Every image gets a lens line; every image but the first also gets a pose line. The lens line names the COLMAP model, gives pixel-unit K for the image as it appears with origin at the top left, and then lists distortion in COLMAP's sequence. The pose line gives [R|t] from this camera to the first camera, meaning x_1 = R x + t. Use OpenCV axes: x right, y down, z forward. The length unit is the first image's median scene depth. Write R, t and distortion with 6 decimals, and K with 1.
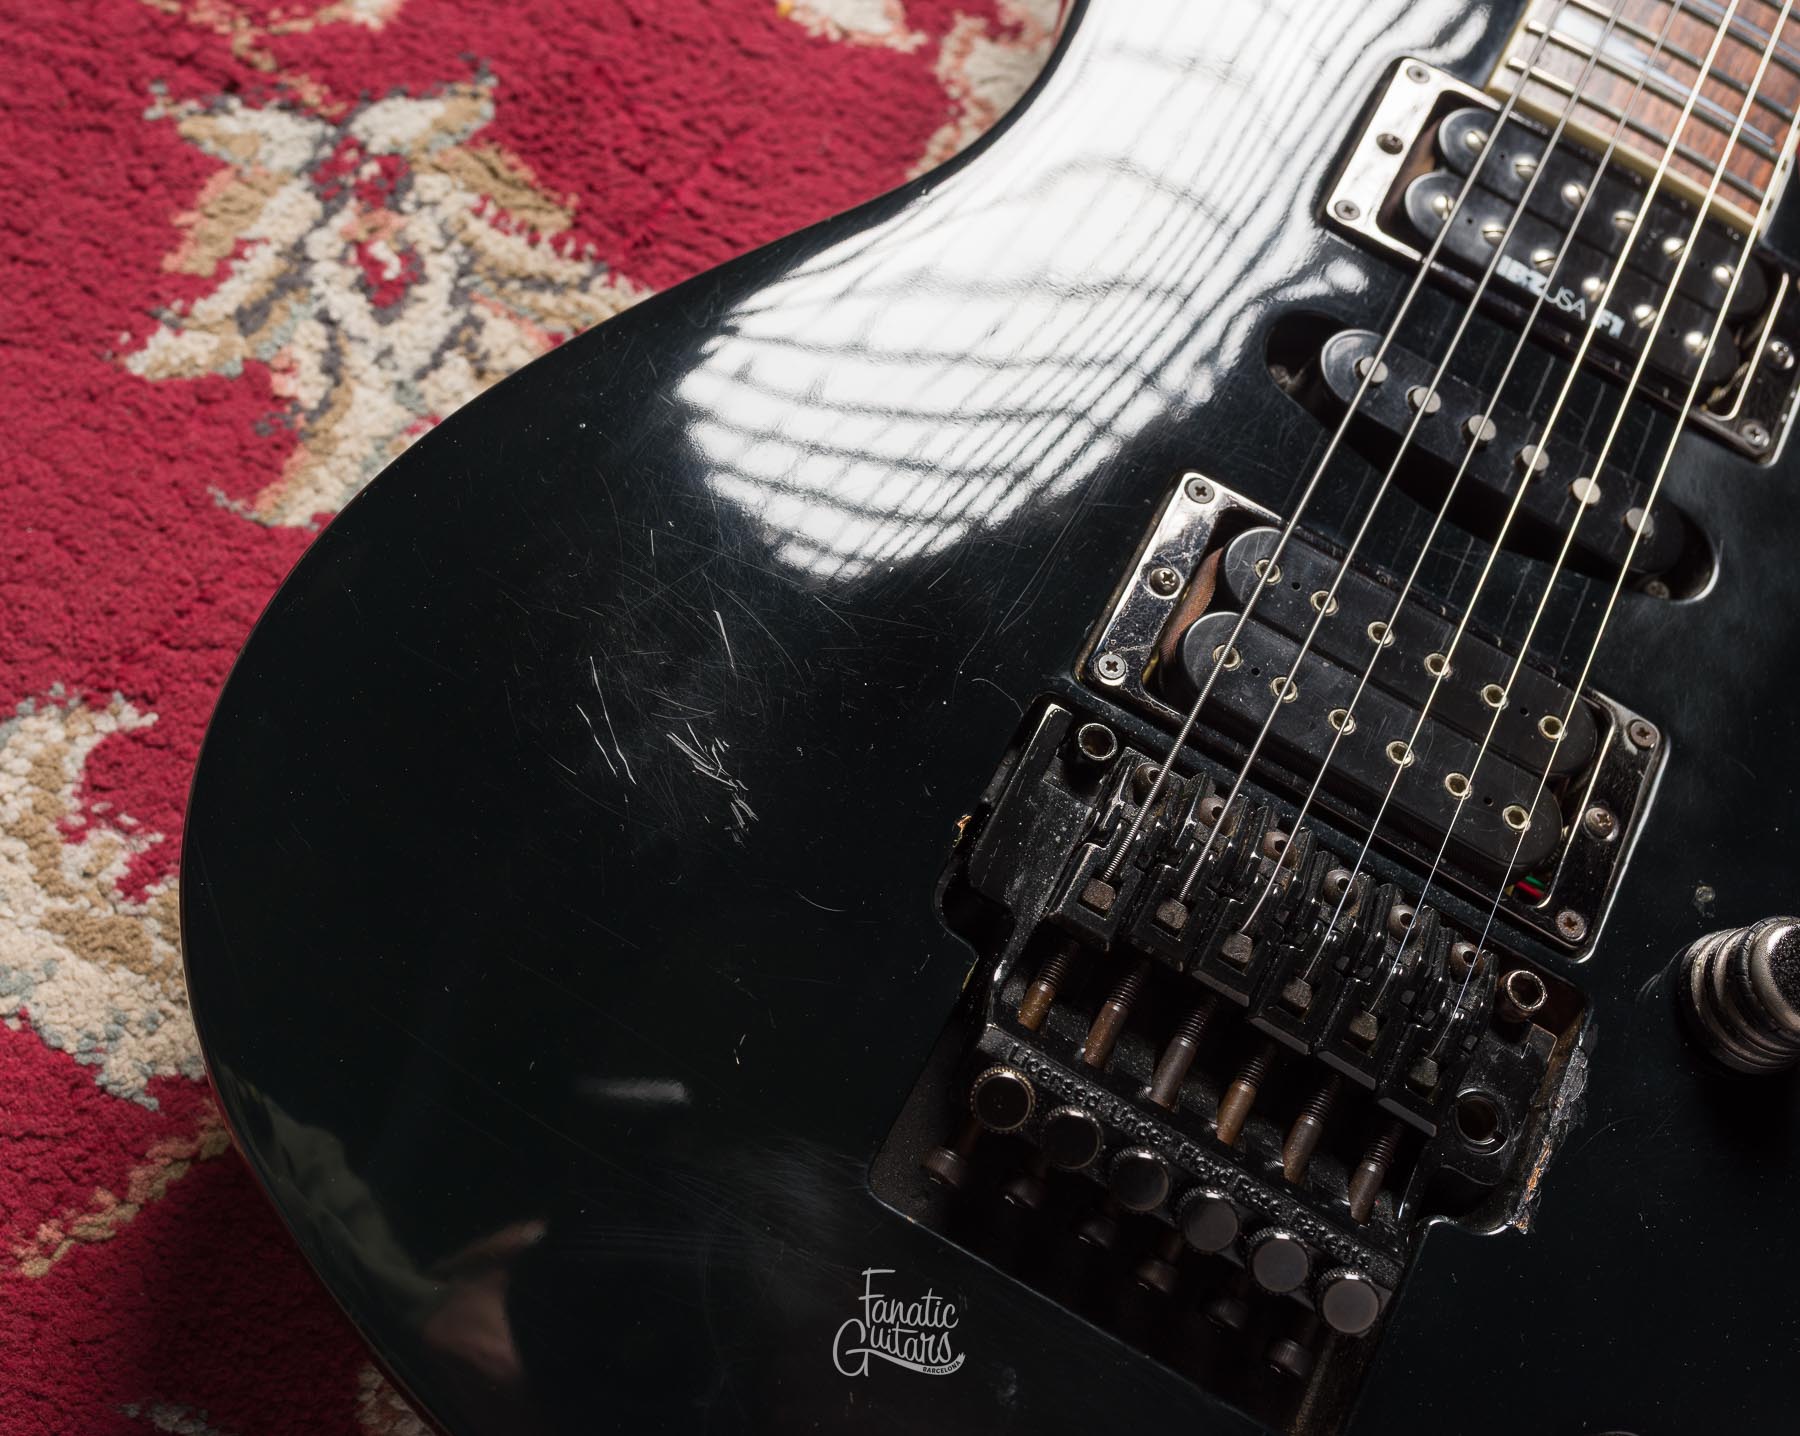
lens RADIAL K [[2149.7, 0, 727.4], [0, 2149.7, 712.6], [0, 0, 1]] dist [-0.001982, 0.001450]
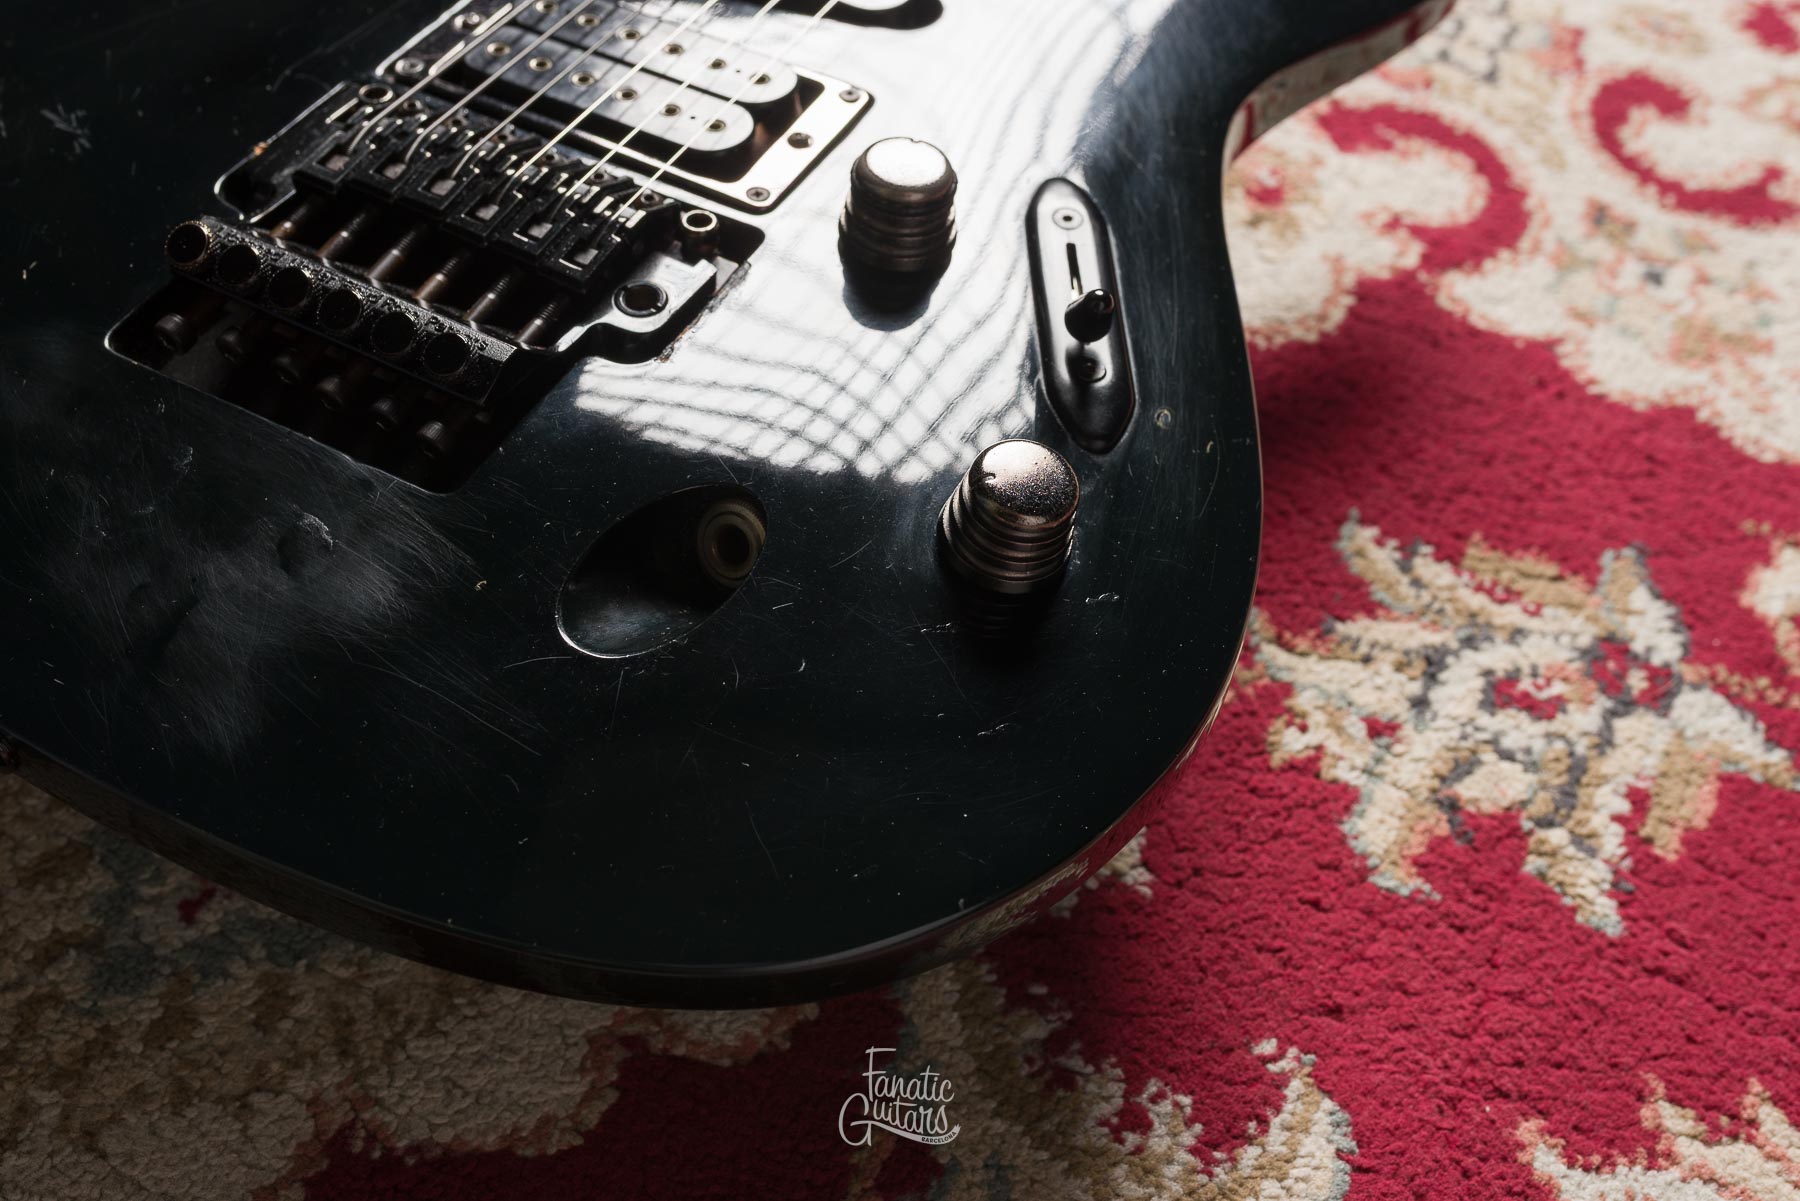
lens RADIAL K [[1813.5, 0, 900.0], [0, 1813.5, 600.5], [0, 0, 1]] dist [0.001203, -0.004831]
pose [[0.993908, -0.087978, -0.066376, 0.442851], [0.065896, 0.957163, -0.281953, 0.527269], [0.088339, 0.275861, 0.957130, 0.061570]]
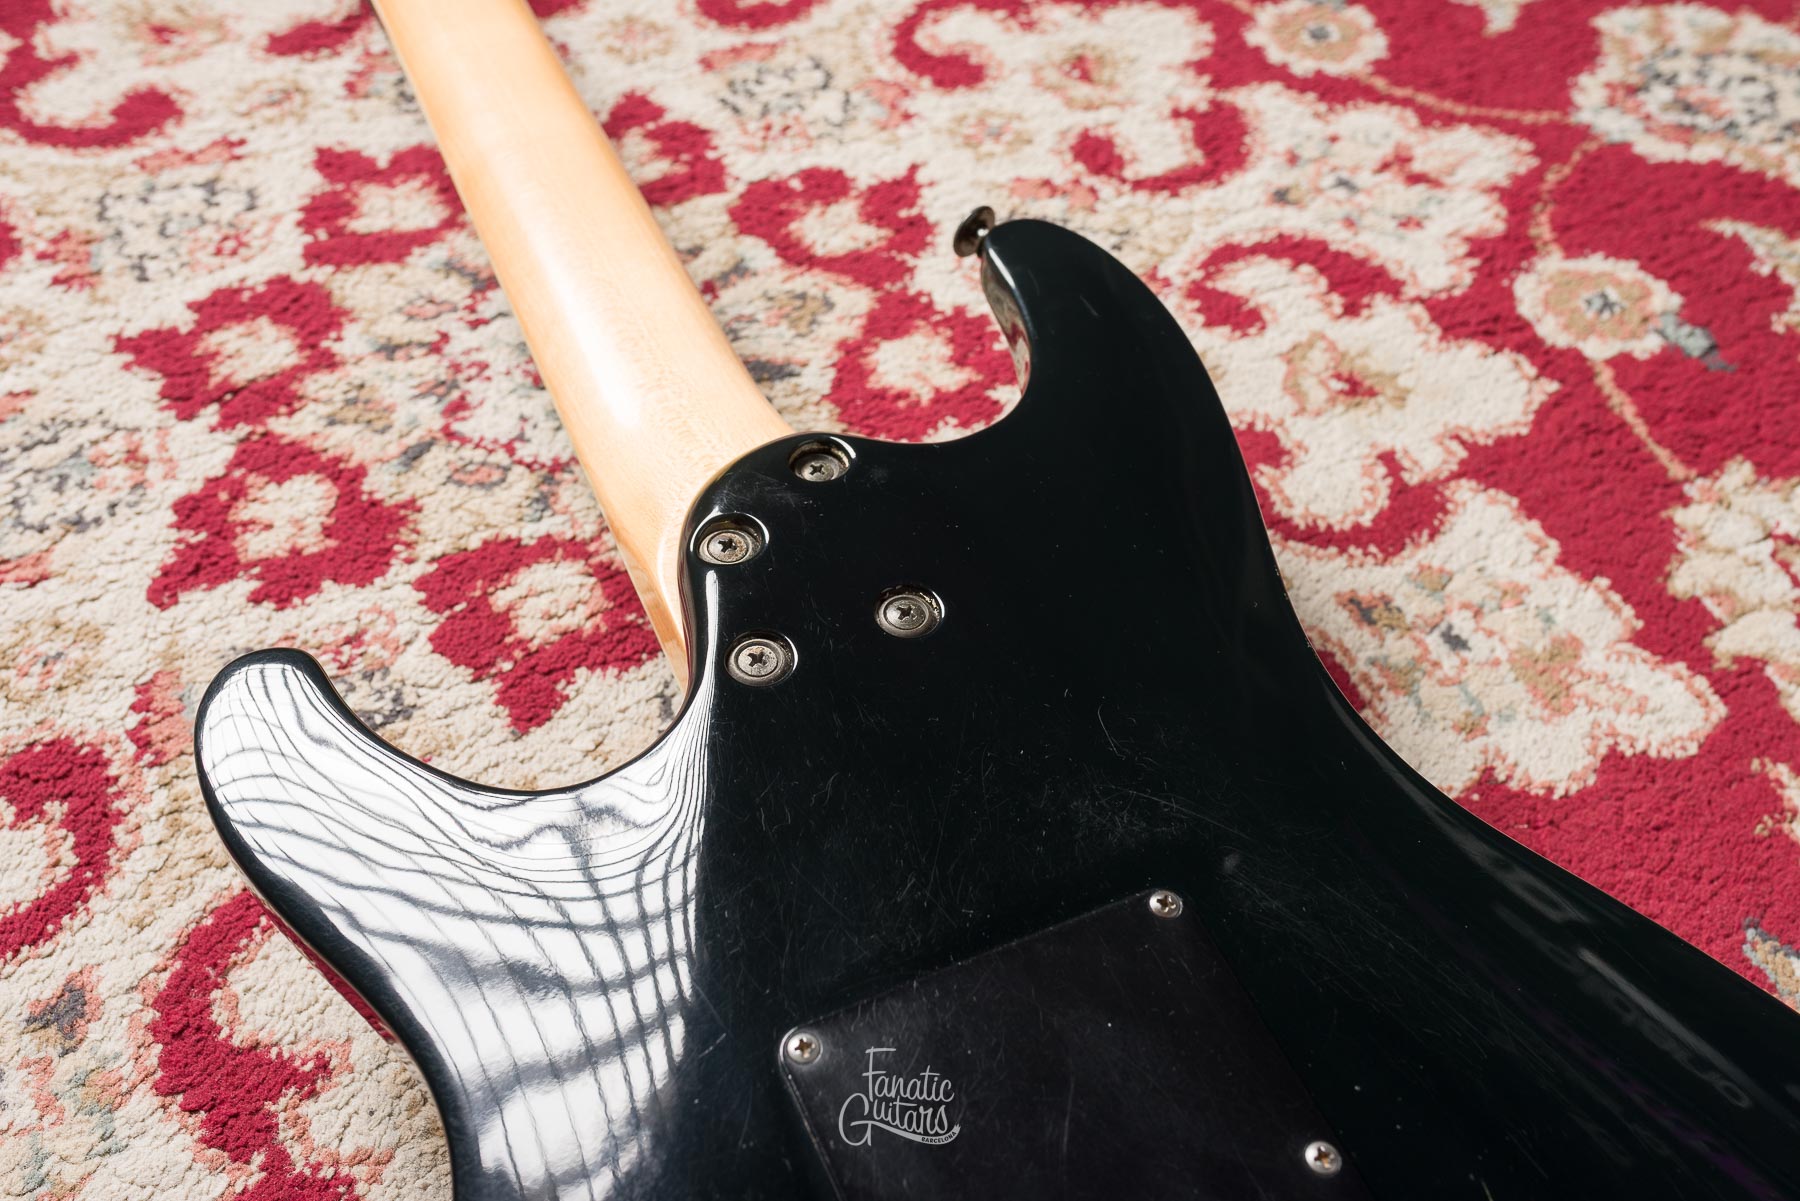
lens RADIAL K [[1775.9, 0, 900.0], [0, 1775.9, 600.5], [0, 0, 1]] dist [0.003059, -0.003254]
pose [[0.615447, -0.695421, 0.370964, 0.184847], [0.742700, 0.669249, 0.022419, -0.361617], [-0.263858, 0.261717, 0.928376, 0.140114]]
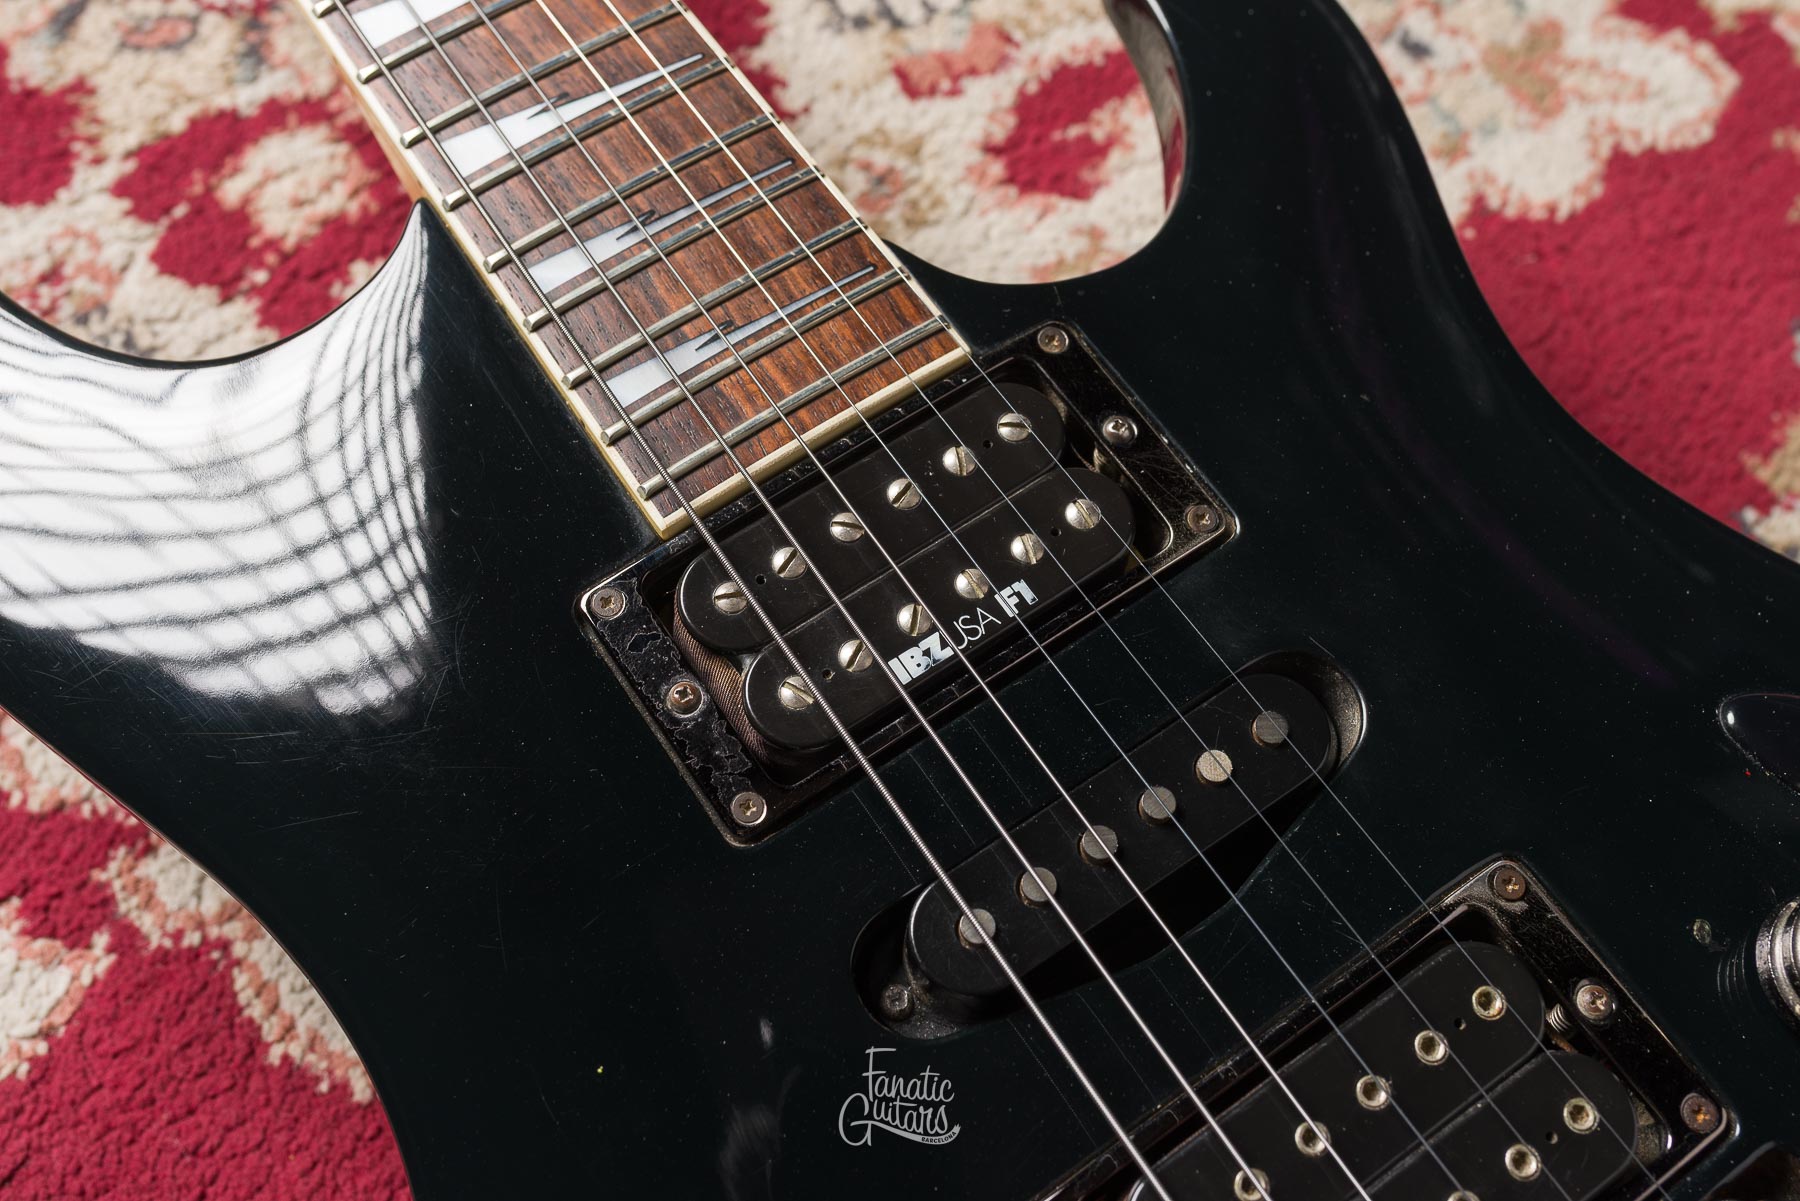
lens RADIAL K [[1823.0, 0, 900.0], [0, 1823.0, 600.5], [0, 0, 1]] dist [0.001340, 0.010746]
pose [[0.446031, -0.865839, 0.226668, 0.222646], [0.831918, 0.494477, 0.251805, -0.380757], [-0.330105, 0.076256, 0.940859, 0.344994]]
